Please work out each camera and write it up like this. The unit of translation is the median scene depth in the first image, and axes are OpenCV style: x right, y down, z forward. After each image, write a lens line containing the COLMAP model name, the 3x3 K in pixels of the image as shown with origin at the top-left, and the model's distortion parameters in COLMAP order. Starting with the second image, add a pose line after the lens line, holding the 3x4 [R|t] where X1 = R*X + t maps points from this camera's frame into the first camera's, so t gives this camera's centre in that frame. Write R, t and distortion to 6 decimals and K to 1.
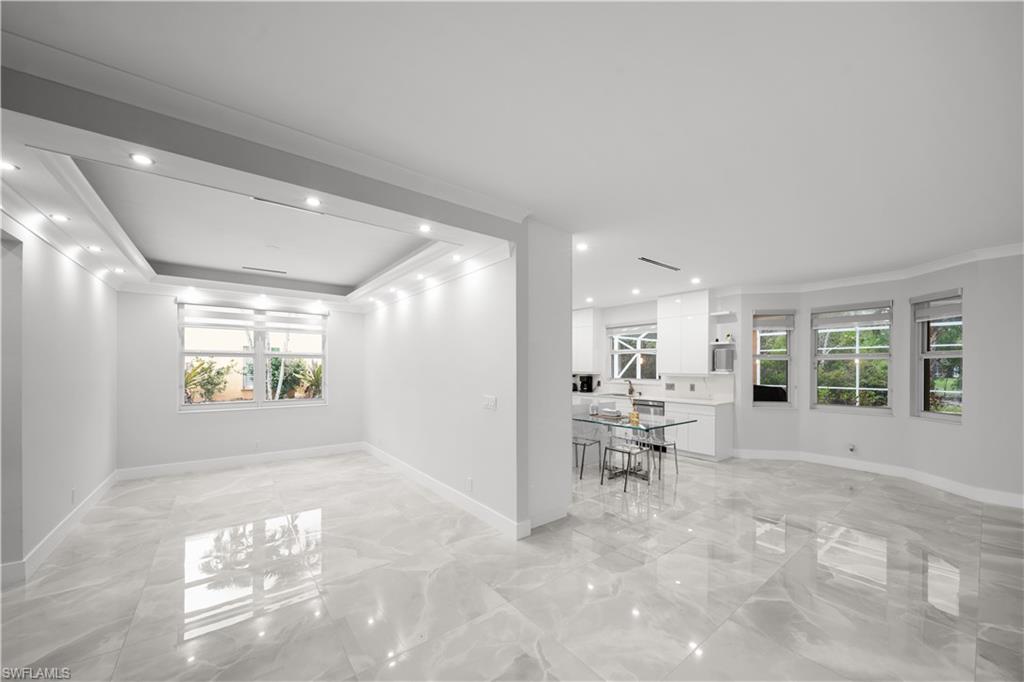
lens RADIAL K [[373.2, 0, 514.7], [0, 373.2, 367.7], [0, 0, 1]] dist [-0.000596, -0.000159]
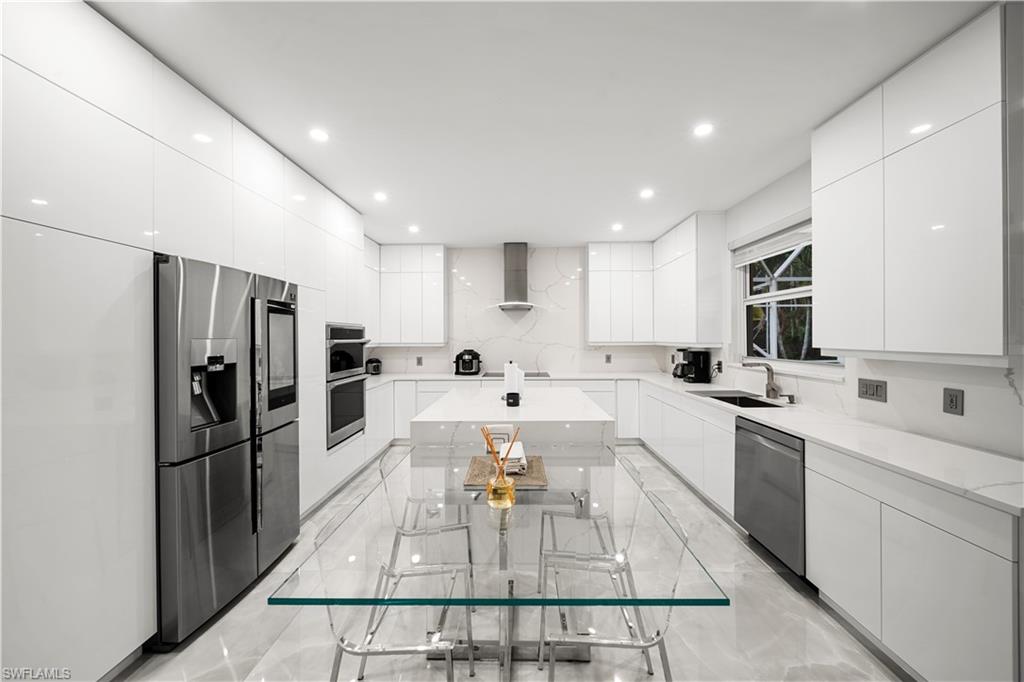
lens RADIAL K [[358.0, 0, 516.3], [0, 358.0, 338.2], [0, 0, 1]] dist [-0.001104, -0.000396]
pose [[0.782110, -0.006277, -0.623109, 0.419930], [0.009964, 0.999947, 0.002432, 0.001524], [0.623061, -0.008111, 0.782131, 0.635184]]
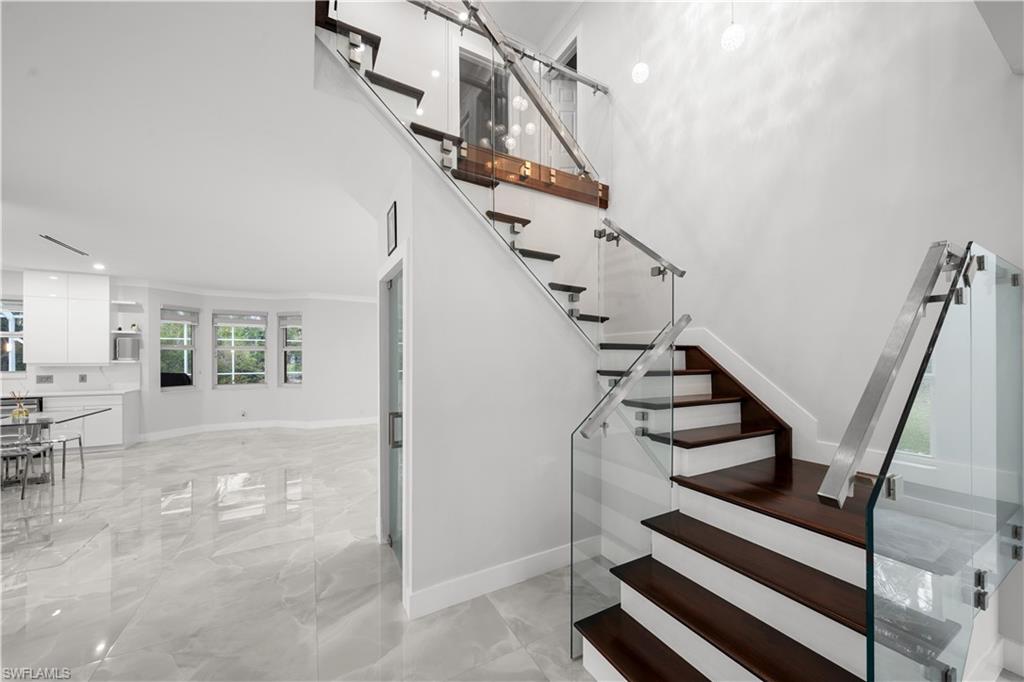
lens RADIAL K [[365.3, 0, 515.4], [0, 365.3, 357.8], [0, 0, 1]] dist [0.000500, -0.002528]
pose [[0.149976, -0.004817, 0.988678, -0.263238], [0.000743, 0.999988, 0.004759, -0.000362], [-0.988689, 0.000021, 0.149977, -0.191082]]
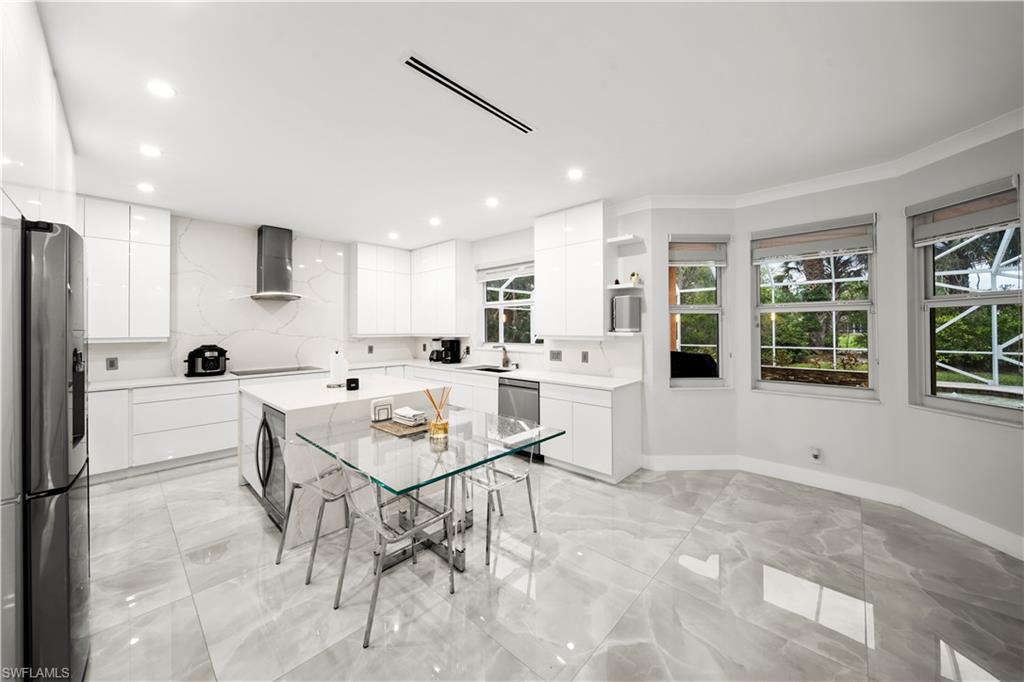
lens RADIAL K [[365.9, 0, 519.4], [0, 365.9, 326.3], [0, 0, 1]] dist [-0.000968, -0.000061]
pose [[0.986032, -0.008124, 0.166357, 0.281521], [0.008942, 0.999951, -0.004173, 0.001558], [-0.166315, 0.005602, 0.986057, 0.426377]]
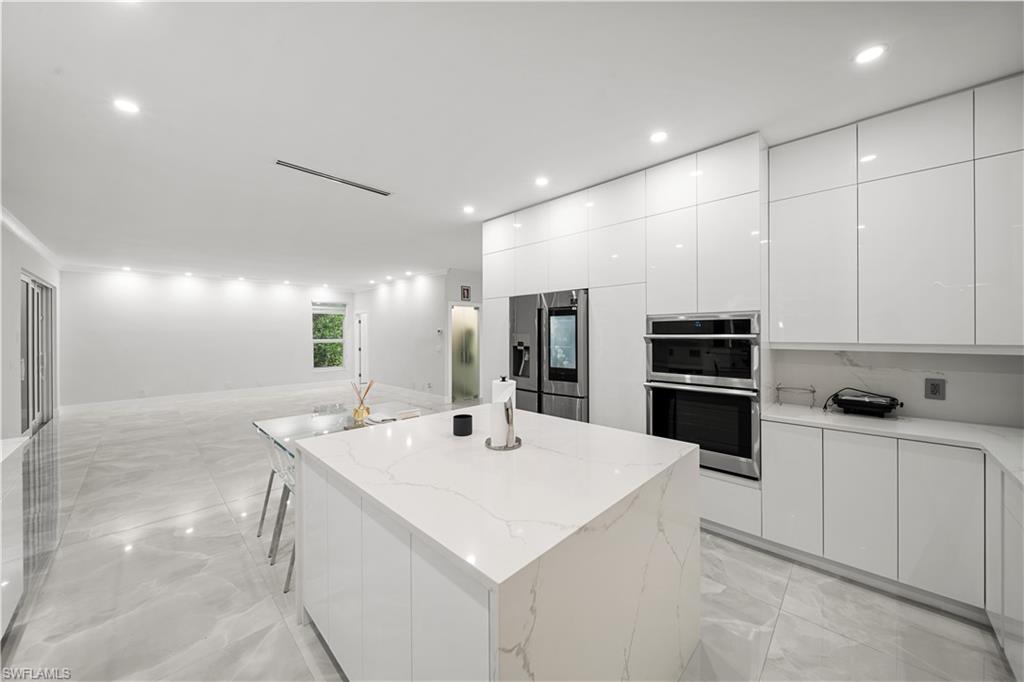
lens RADIAL K [[362.5, 0, 513.6], [0, 362.5, 333.3], [0, 0, 1]] dist [-0.001203, -0.000302]
pose [[-0.990519, -0.000063, -0.137373, 0.131400], [0.000093, 0.999999, -0.001131, 0.001178], [0.137373, -0.001133, -0.990519, 1.309323]]
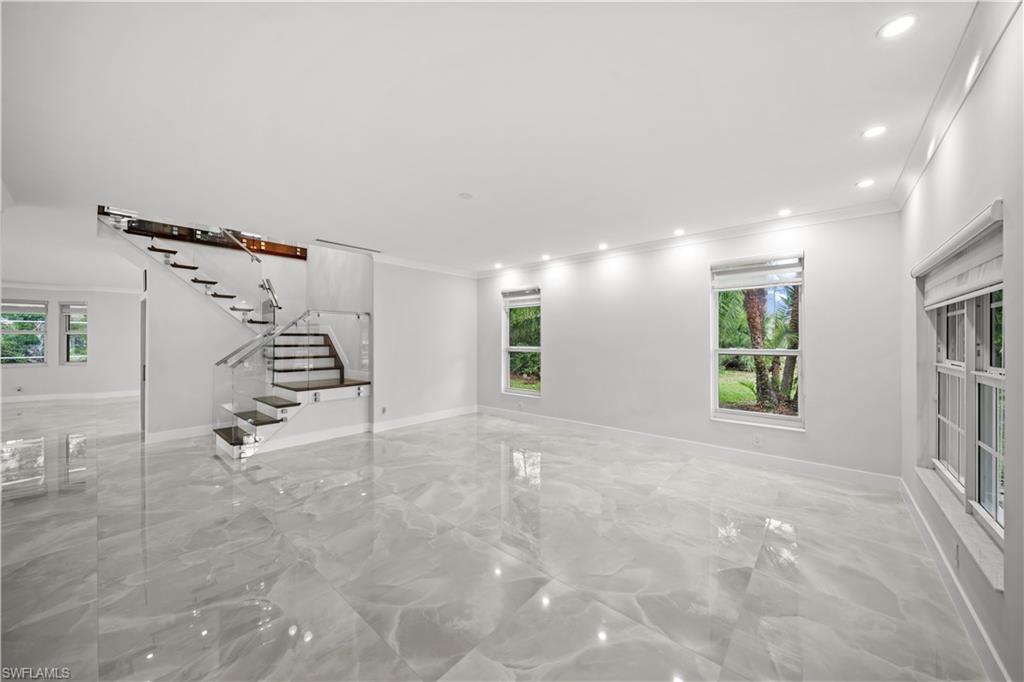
lens RADIAL K [[362.3, 0, 516.4], [0, 362.3, 338.4], [0, 0, 1]] dist [-0.002342, -0.000332]
pose [[-0.195896, 0.000916, 0.980624, -0.933990], [0.001266, 0.999999, -0.000682, 0.000163], [-0.980624, 0.001108, -0.195897, -0.719201]]
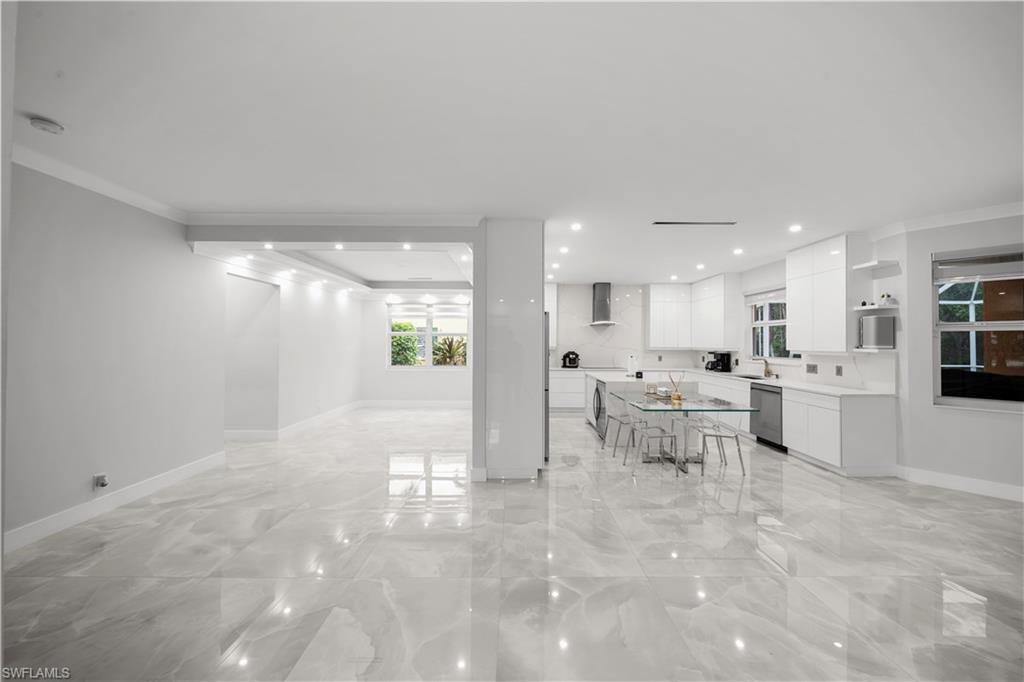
lens RADIAL K [[358.0, 0, 516.3], [0, 358.0, 338.2], [0, 0, 1]] dist [-0.001104, -0.000396]
pose [[0.792812, -0.008360, -0.609408, 0.439137], [-0.001660, 0.999873, -0.015876, 0.002339], [0.609463, 0.013598, 0.792698, 0.074812]]
